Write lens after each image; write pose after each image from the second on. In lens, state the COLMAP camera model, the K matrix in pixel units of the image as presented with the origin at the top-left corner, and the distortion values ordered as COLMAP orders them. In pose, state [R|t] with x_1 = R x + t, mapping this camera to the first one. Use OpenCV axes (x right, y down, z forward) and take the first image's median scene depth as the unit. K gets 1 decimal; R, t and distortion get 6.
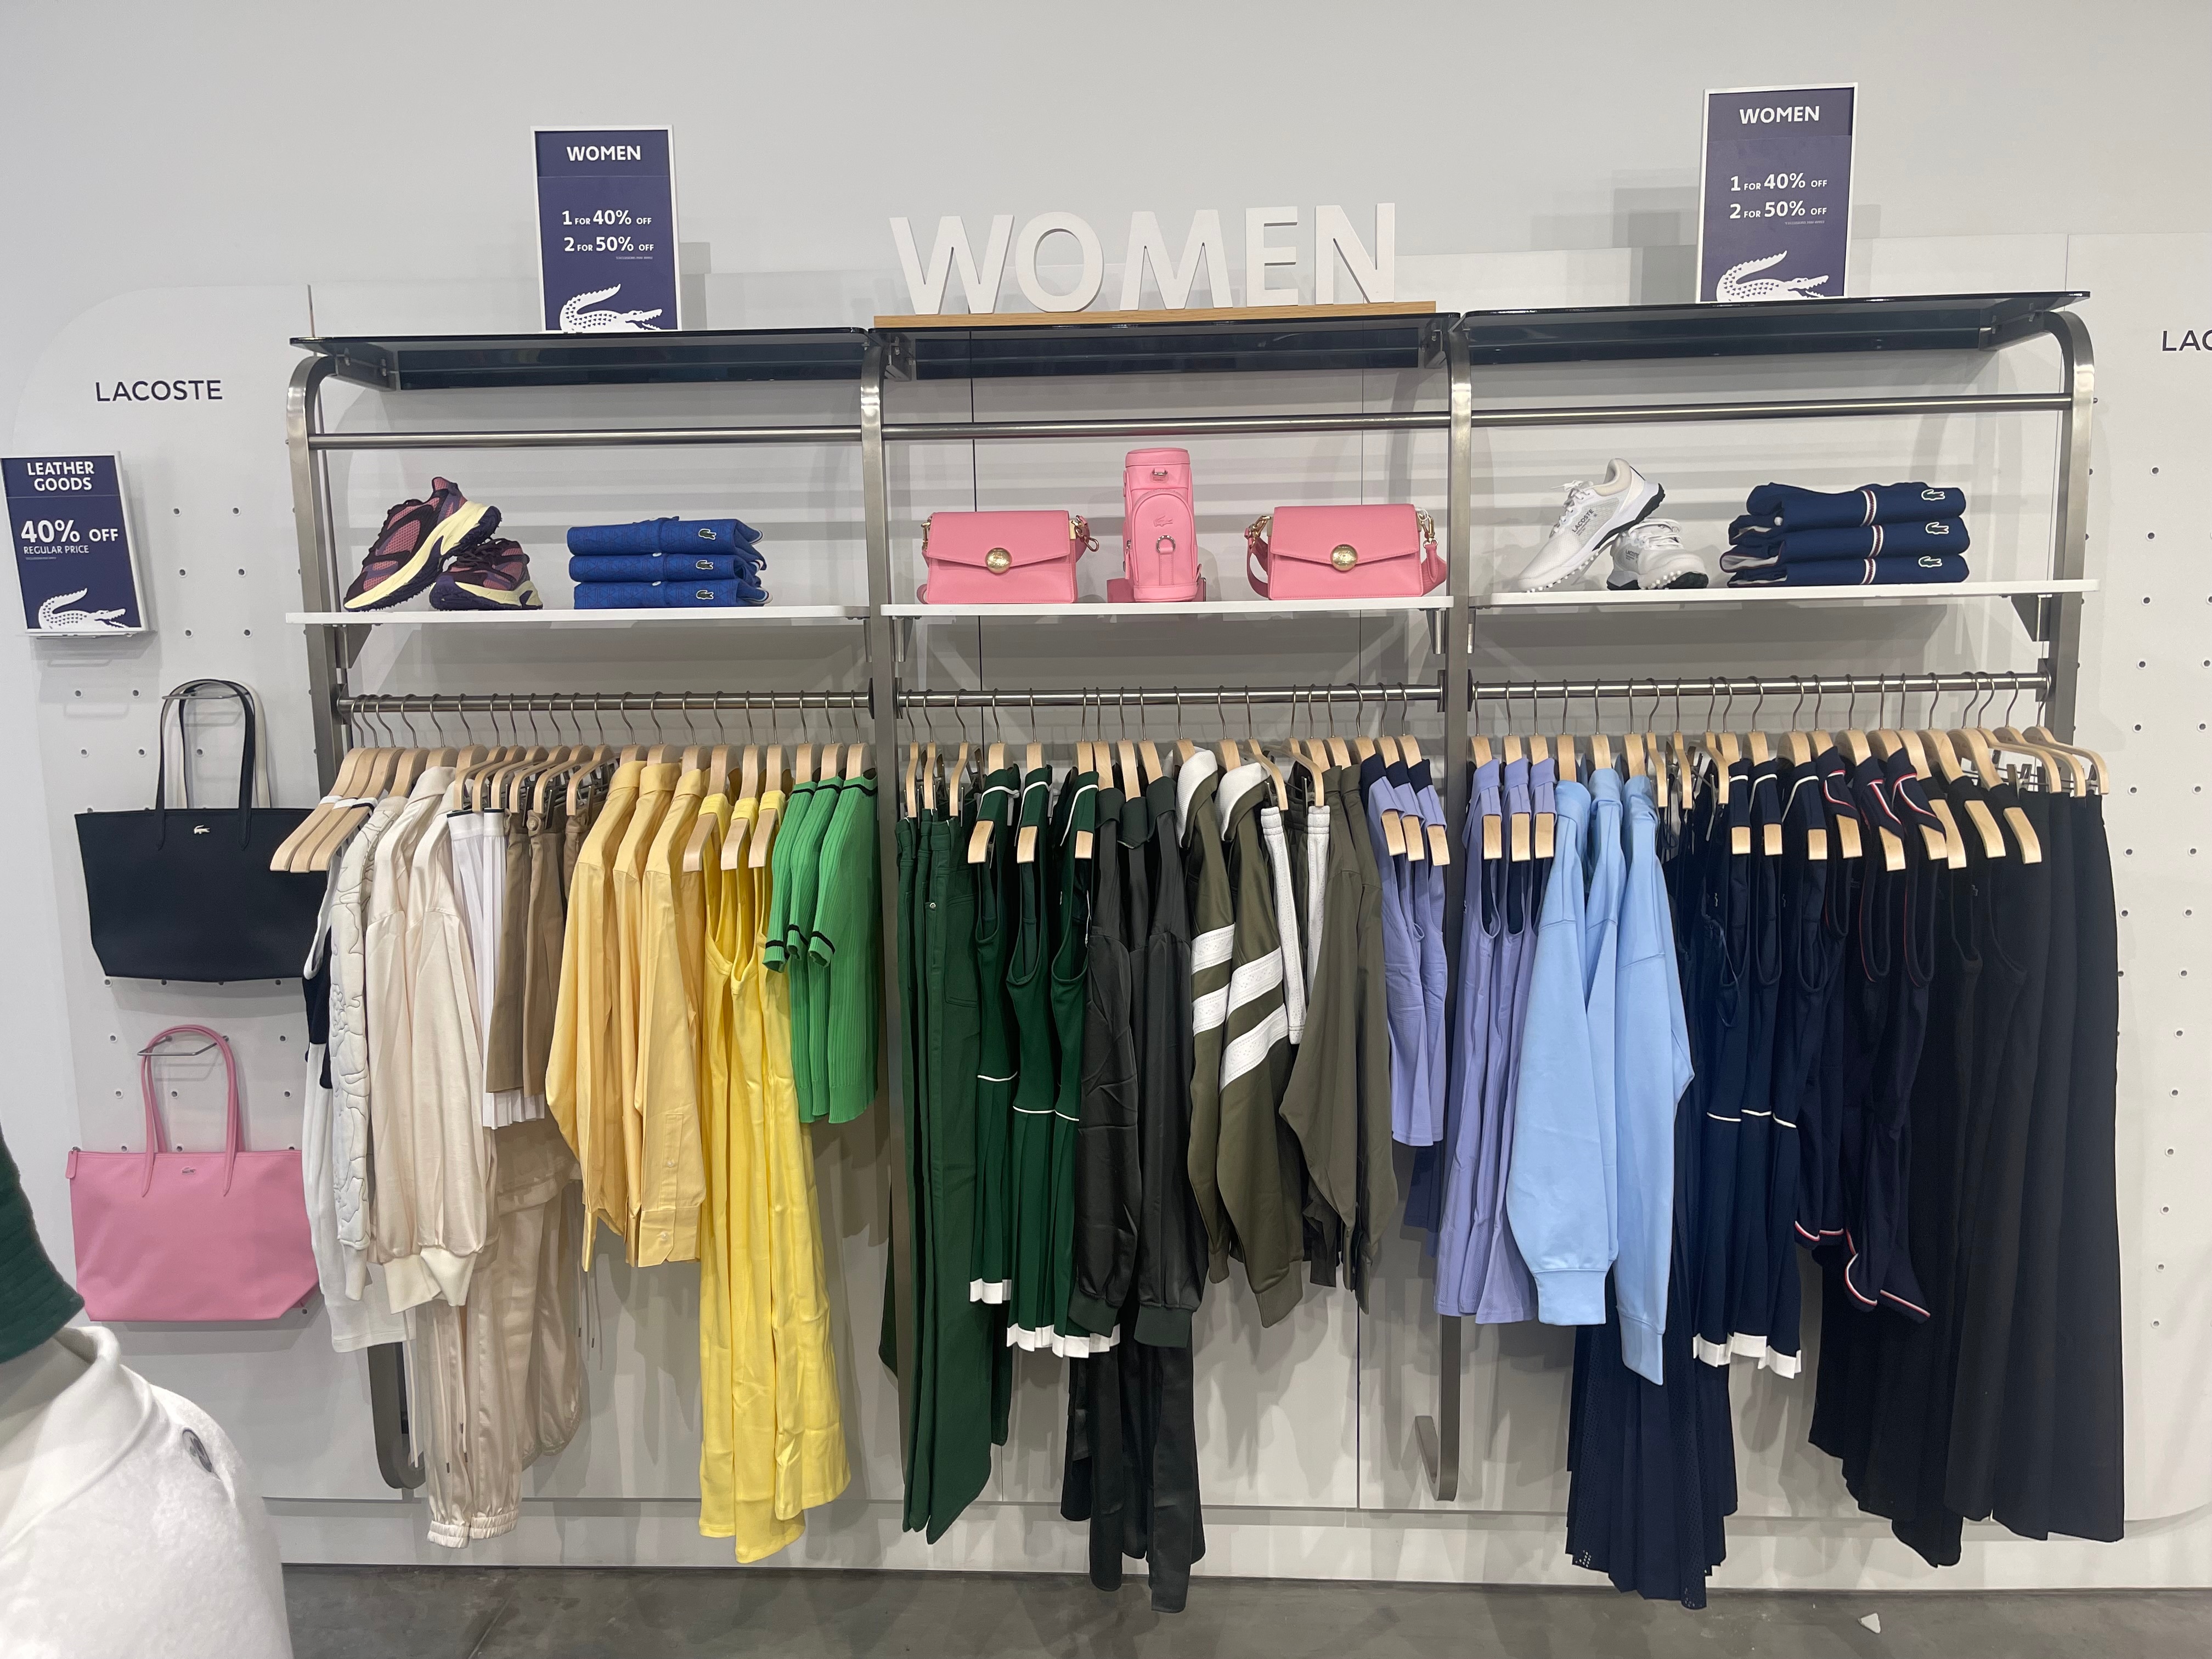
lens RADIAL K [[1596.2, 0, 1106.0], [0, 1596.2, 829.5], [0, 0, 1]] dist [0.036969, 0.001008]
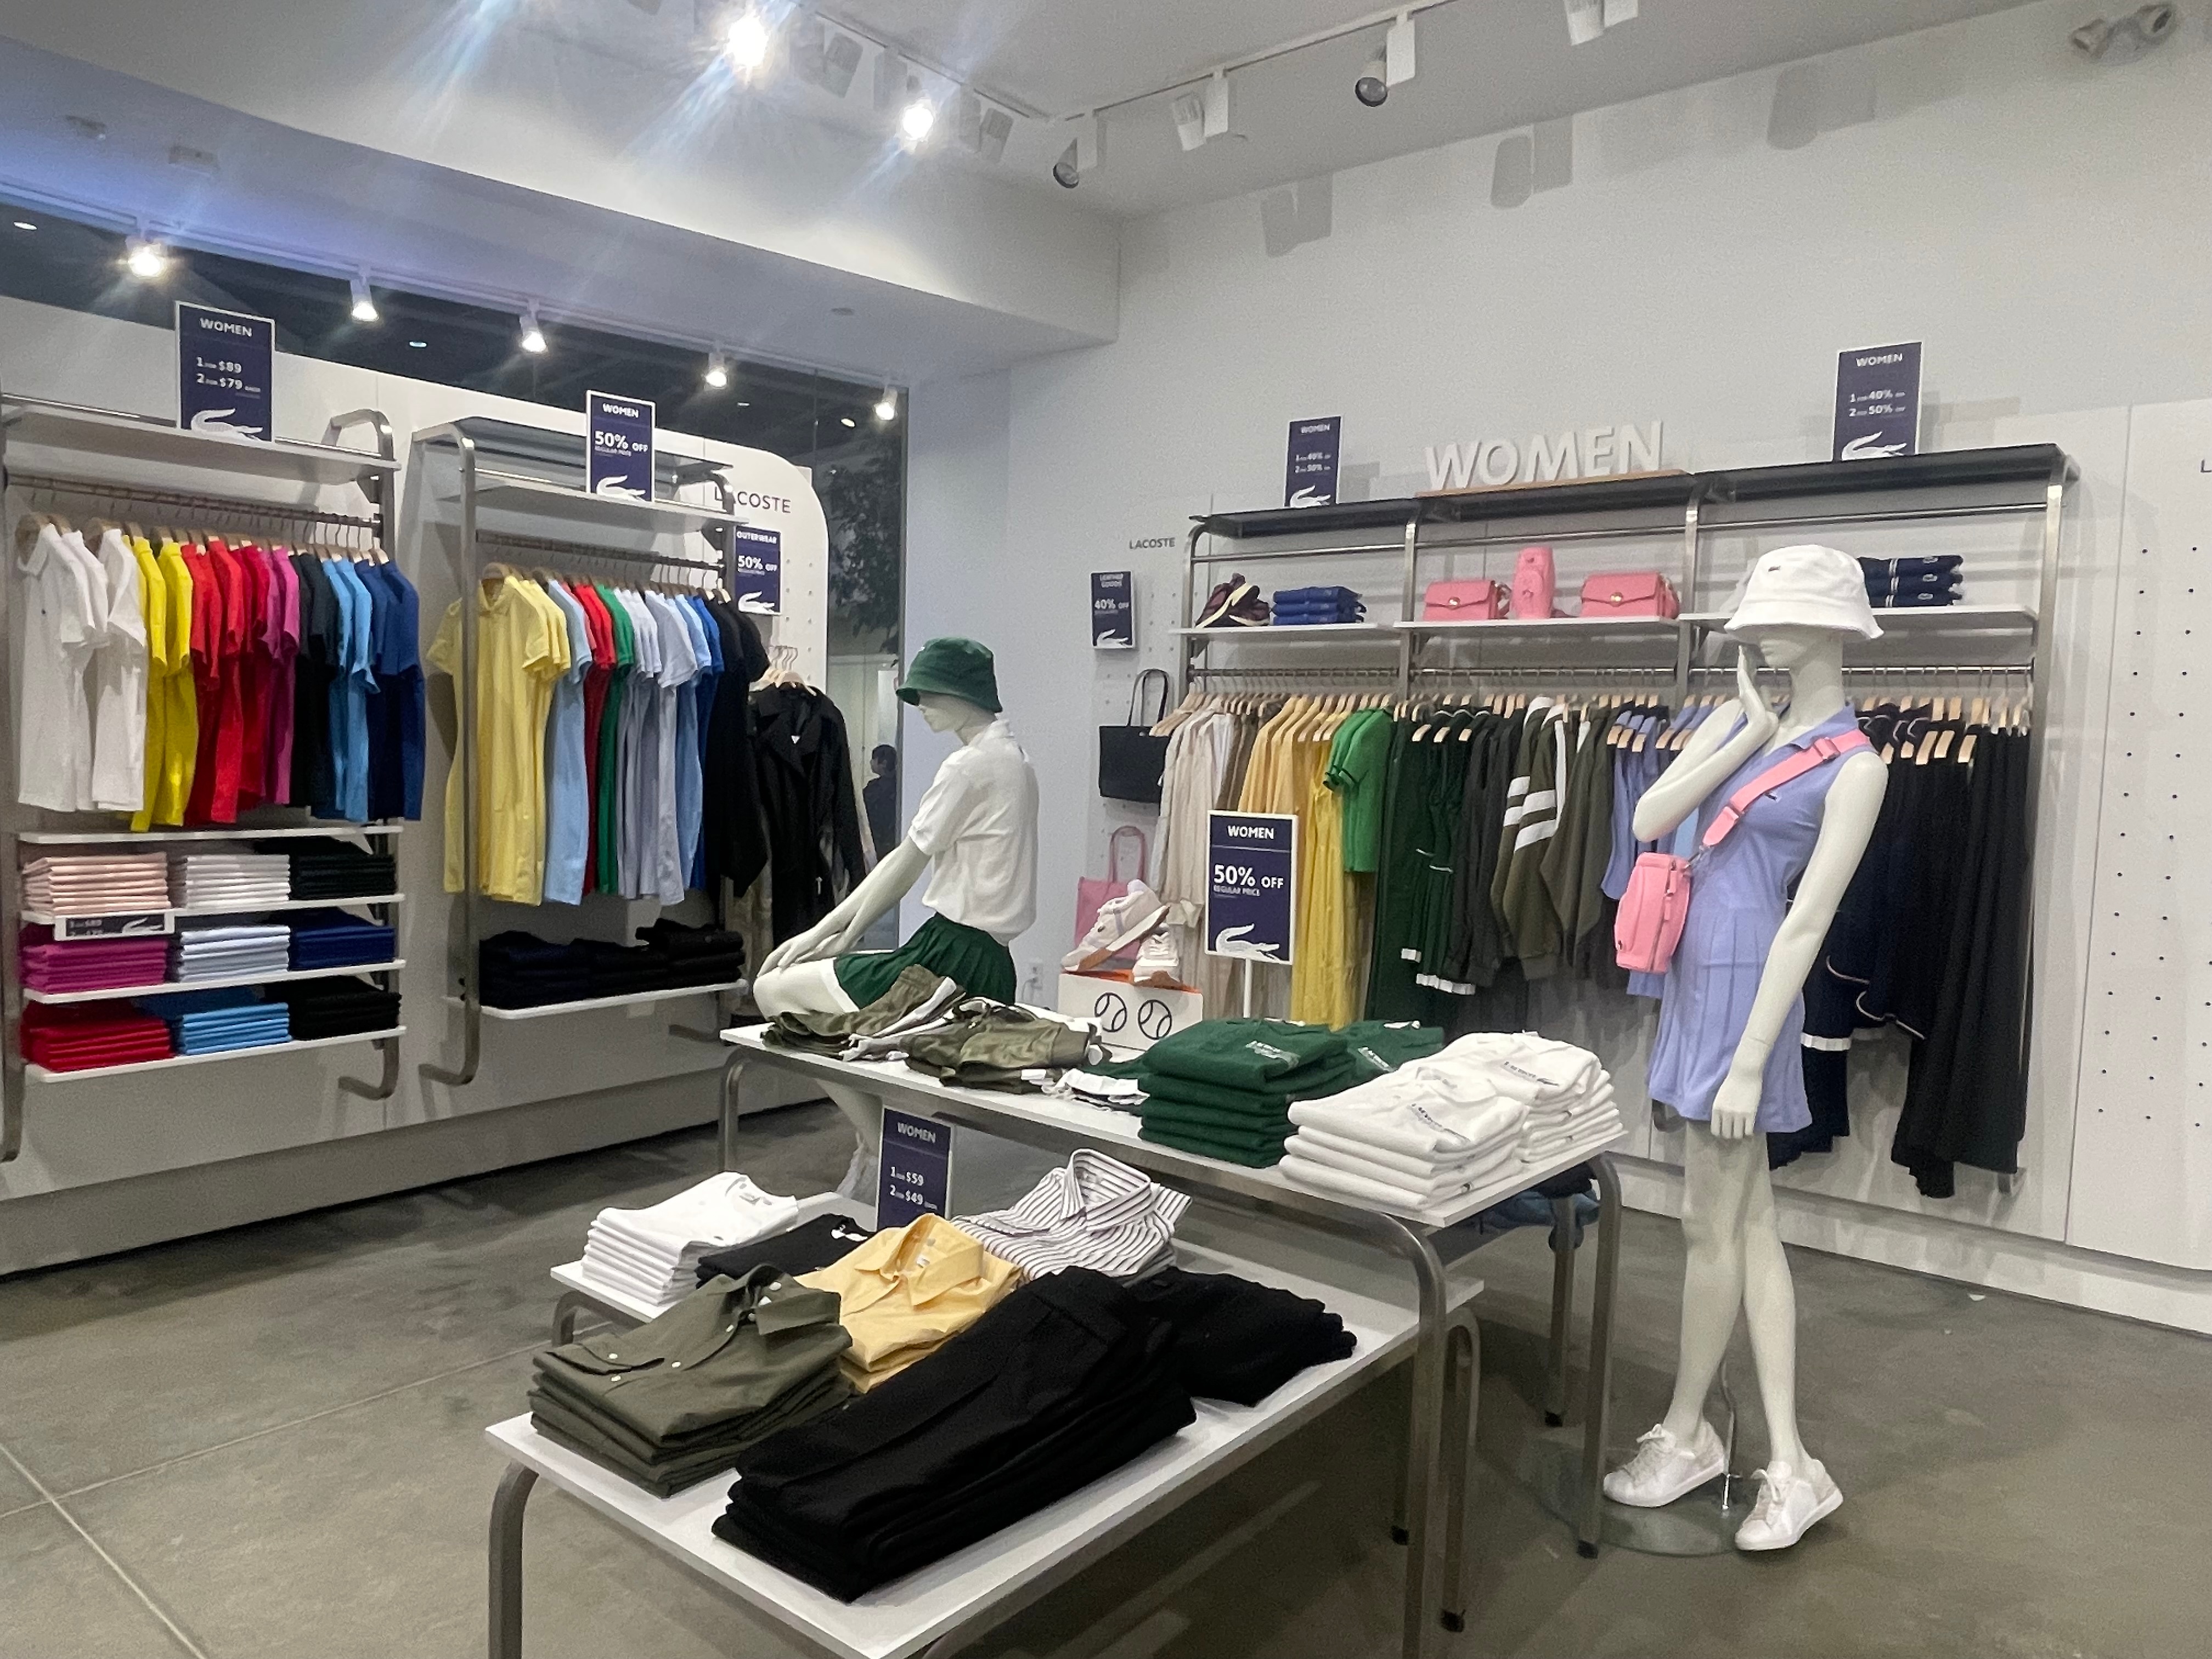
lens RADIAL K [[1464.1, 0, 1106.0], [0, 1464.1, 829.5], [0, 0, 1]] dist [0.001066, -0.045978]
pose [[0.804188, 0.078121, -0.589219, 0.702088], [-0.126604, 0.991089, -0.041392, 0.255482], [0.580735, 0.107884, 0.806913, -0.755722]]
